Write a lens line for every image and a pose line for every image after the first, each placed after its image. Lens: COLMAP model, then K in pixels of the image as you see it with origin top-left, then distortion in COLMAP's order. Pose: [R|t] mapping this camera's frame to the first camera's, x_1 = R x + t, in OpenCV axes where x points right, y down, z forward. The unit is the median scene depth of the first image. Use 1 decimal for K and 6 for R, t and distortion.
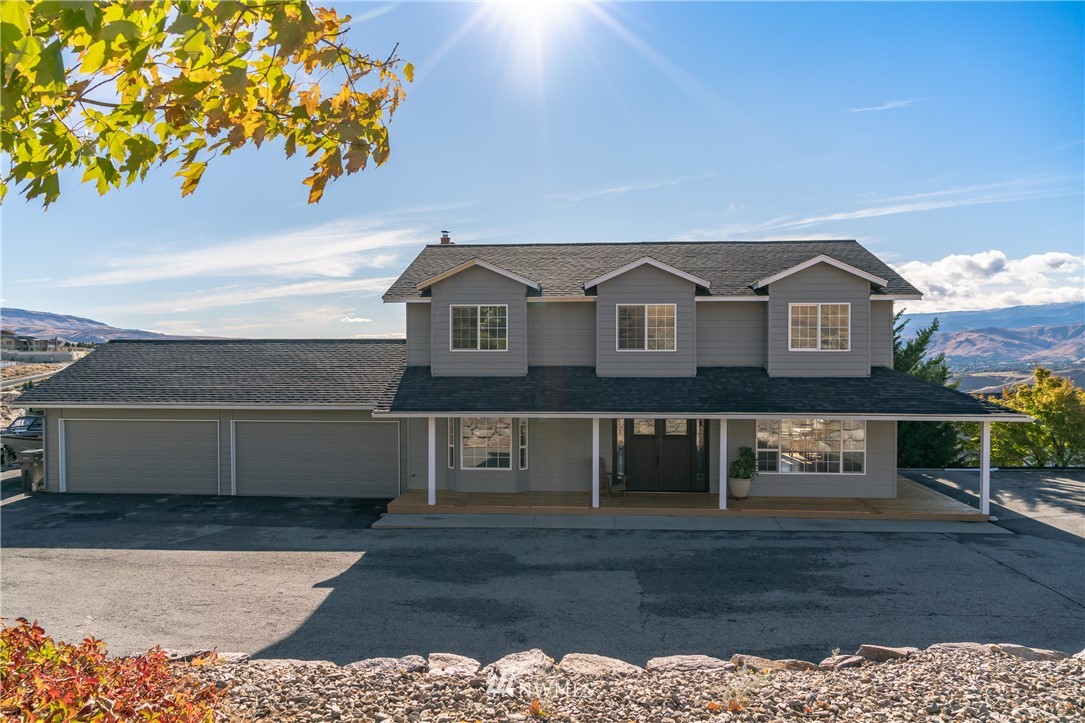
lens RADIAL K [[740.4, 0, 543.3], [0, 740.4, 363.1], [0, 0, 1]] dist [-0.008621, -0.003567]
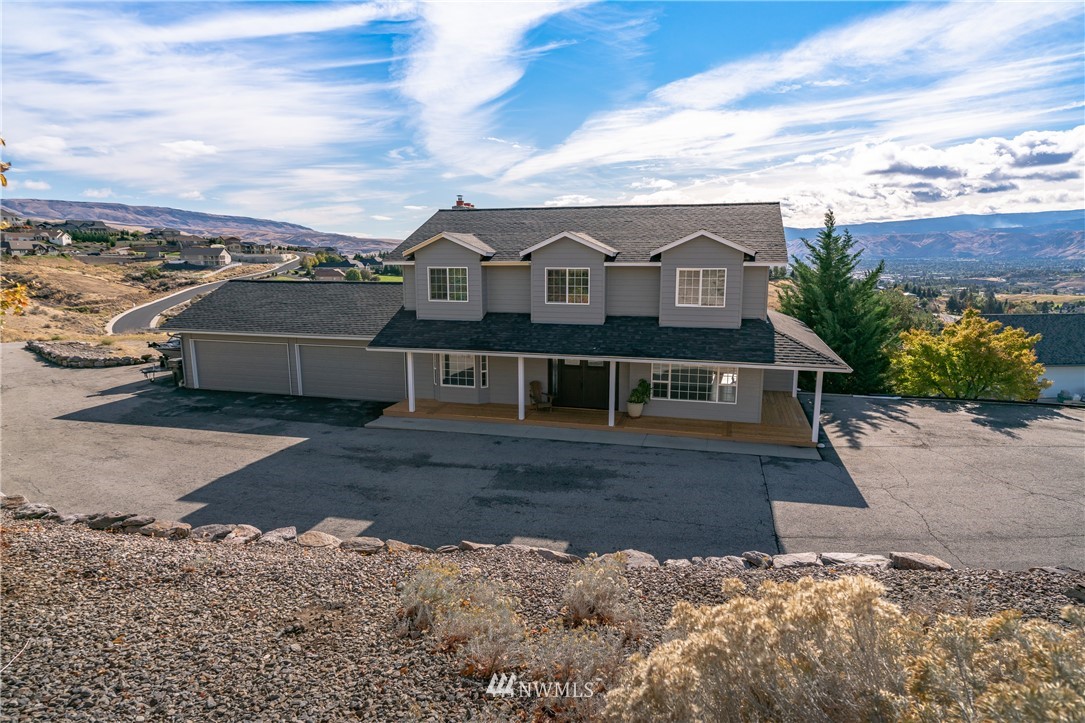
lens RADIAL K [[635.9, 0, 542.0], [0, 635.9, 361.9], [0, 0, 1]] dist [0.004039, 0.000299]
pose [[0.981004, 0.032095, -0.191312, 0.312042], [-0.001752, 0.987644, 0.156707, -0.090831], [0.193978, -0.153395, 0.968939, -0.115146]]
